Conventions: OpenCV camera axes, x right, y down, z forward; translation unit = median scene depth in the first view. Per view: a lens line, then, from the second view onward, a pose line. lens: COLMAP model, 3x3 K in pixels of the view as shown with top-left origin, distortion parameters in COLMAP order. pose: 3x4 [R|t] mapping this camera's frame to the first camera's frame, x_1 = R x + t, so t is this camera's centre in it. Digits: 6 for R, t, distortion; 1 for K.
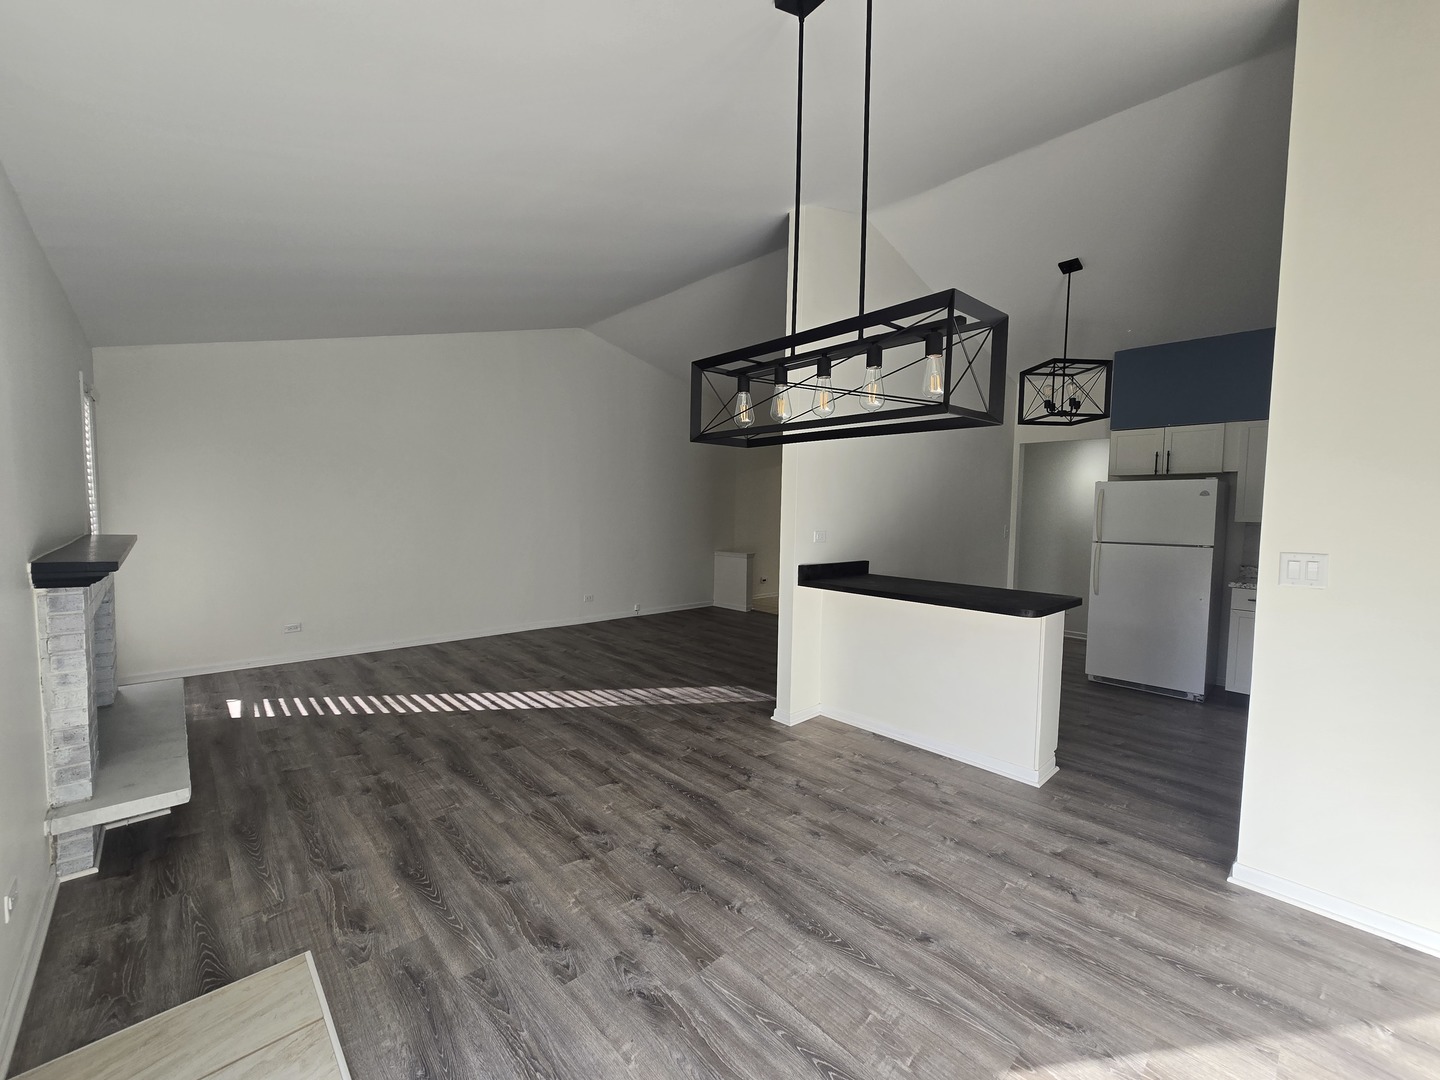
lens RADIAL K [[592.9, 0, 731.3], [0, 592.9, 544.2], [0, 0, 1]] dist [0.000953, 0.000020]
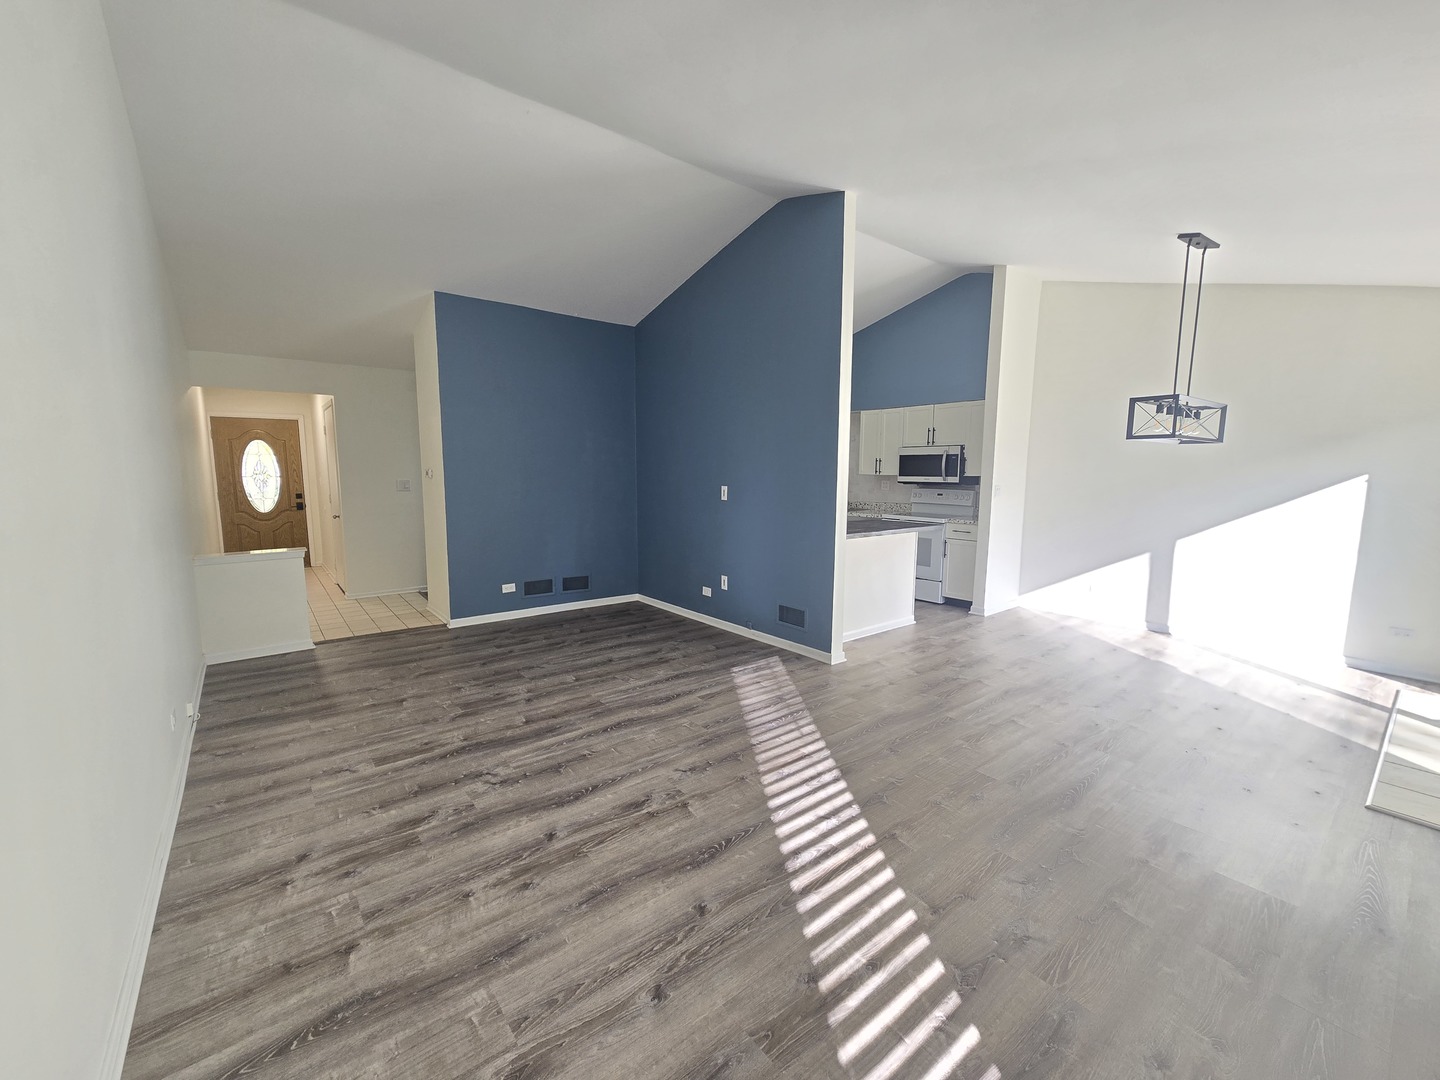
lens RADIAL K [[592.9, 0, 723.1], [0, 592.9, 539.6], [0, 0, 1]] dist [0.000953, 0.000020]
pose [[0.094641, -0.136178, 0.986153, -0.903131], [0.065931, 0.989282, 0.130283, -0.075279], [-0.993326, 0.052688, 0.102605, 0.988761]]
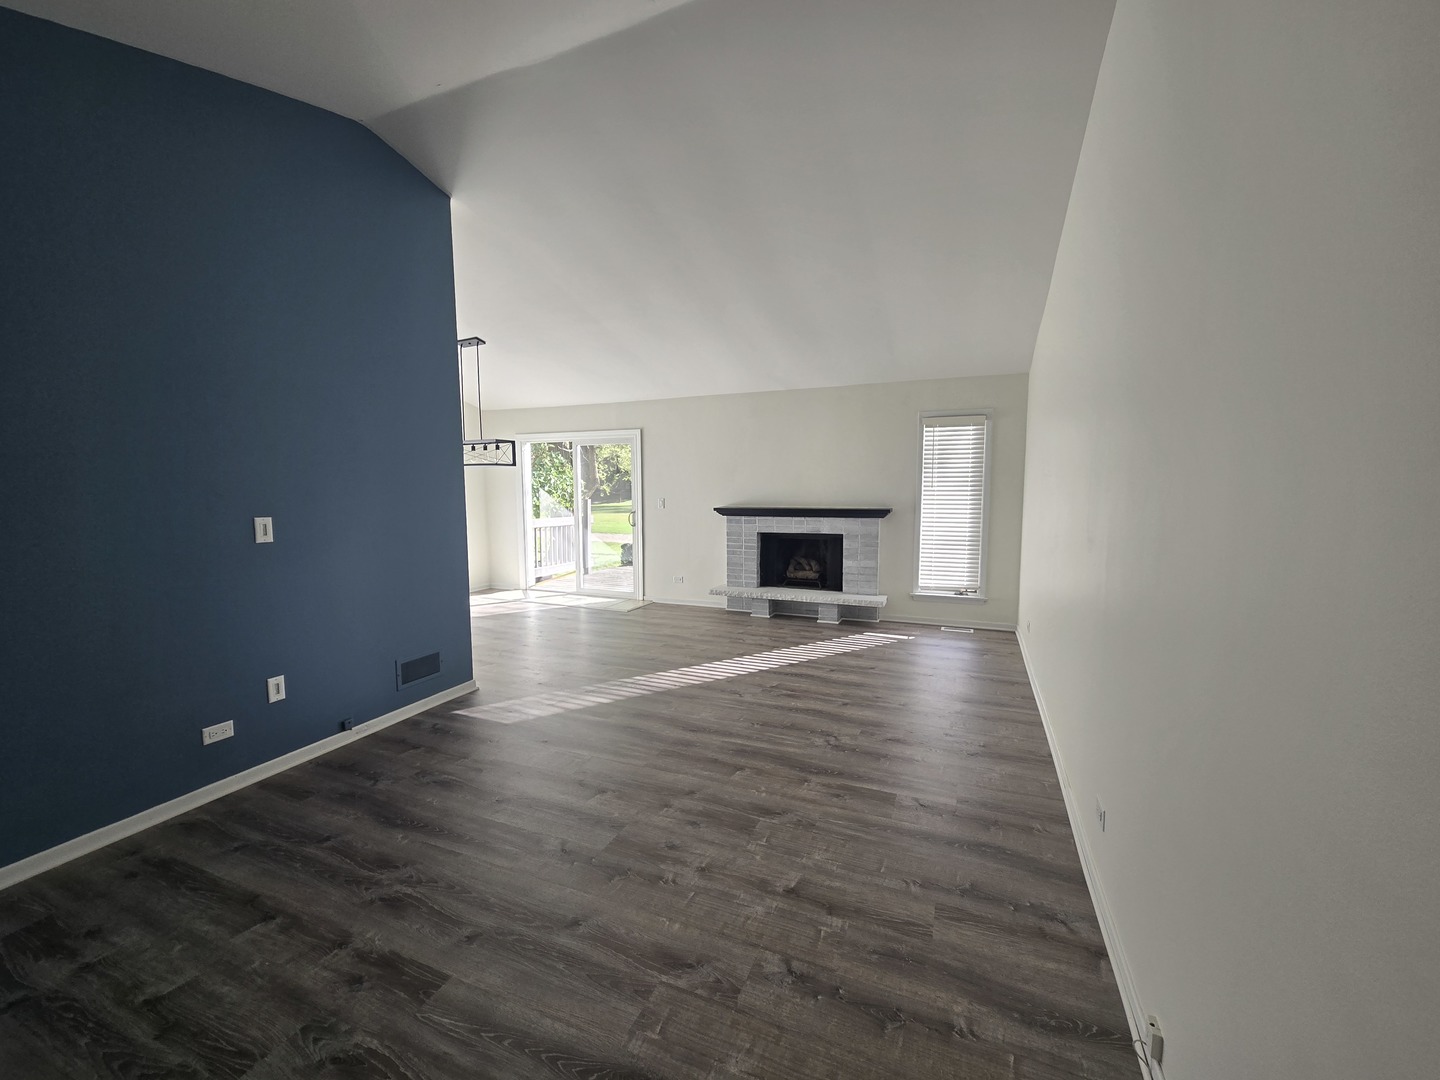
lens RADIAL K [[592.9, 0, 713.5], [0, 592.9, 537.8], [0, 0, 1]] dist [0.000953, 0.000020]
pose [[-0.923266, 0.014167, -0.383899, 0.068324], [-0.043815, 0.988915, 0.141869, -0.118505], [0.381654, 0.147804, -0.912411, 1.891101]]
